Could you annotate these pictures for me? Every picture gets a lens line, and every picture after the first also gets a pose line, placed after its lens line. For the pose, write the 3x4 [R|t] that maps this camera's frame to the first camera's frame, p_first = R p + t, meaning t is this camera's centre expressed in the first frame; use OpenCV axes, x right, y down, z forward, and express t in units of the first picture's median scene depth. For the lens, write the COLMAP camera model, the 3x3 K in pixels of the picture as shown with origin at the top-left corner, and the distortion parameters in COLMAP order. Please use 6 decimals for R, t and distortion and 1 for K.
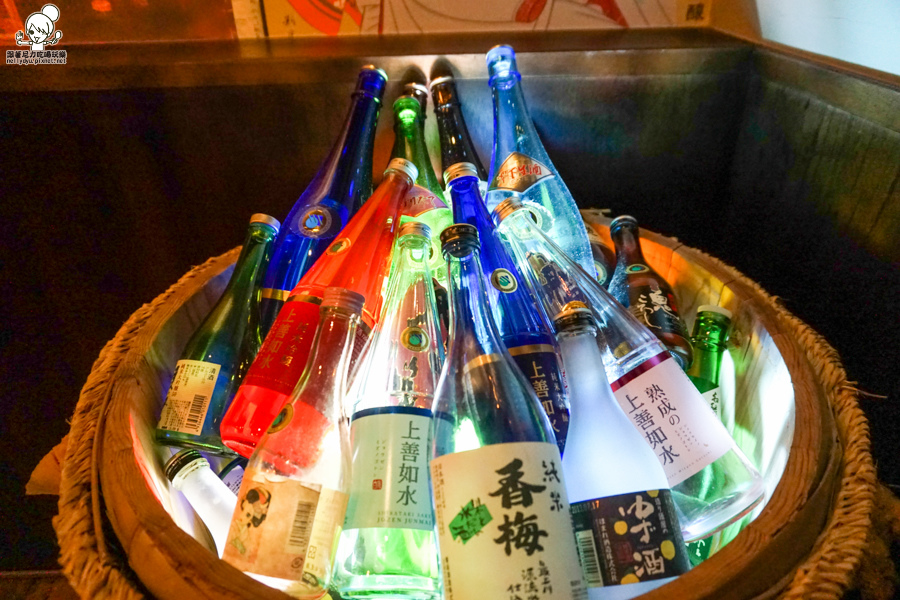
lens RADIAL K [[599.3, 0, 452.2], [0, 599.3, 301.5], [0, 0, 1]] dist [-0.004624, -0.002130]
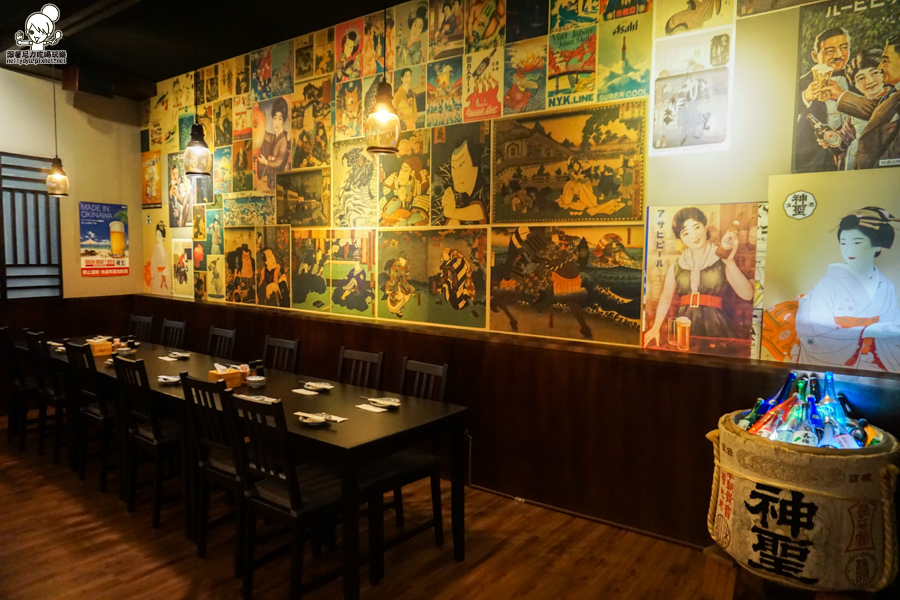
lens RADIAL K [[599.3, 0, 448.5], [0, 599.3, 301.8], [0, 0, 1]] dist [-0.004624, -0.002130]
pose [[0.785886, 0.074869, -0.613822, 0.440421], [-0.332031, 0.888502, -0.316732, 1.119867], [0.521669, 0.452723, 0.723120, -3.031625]]
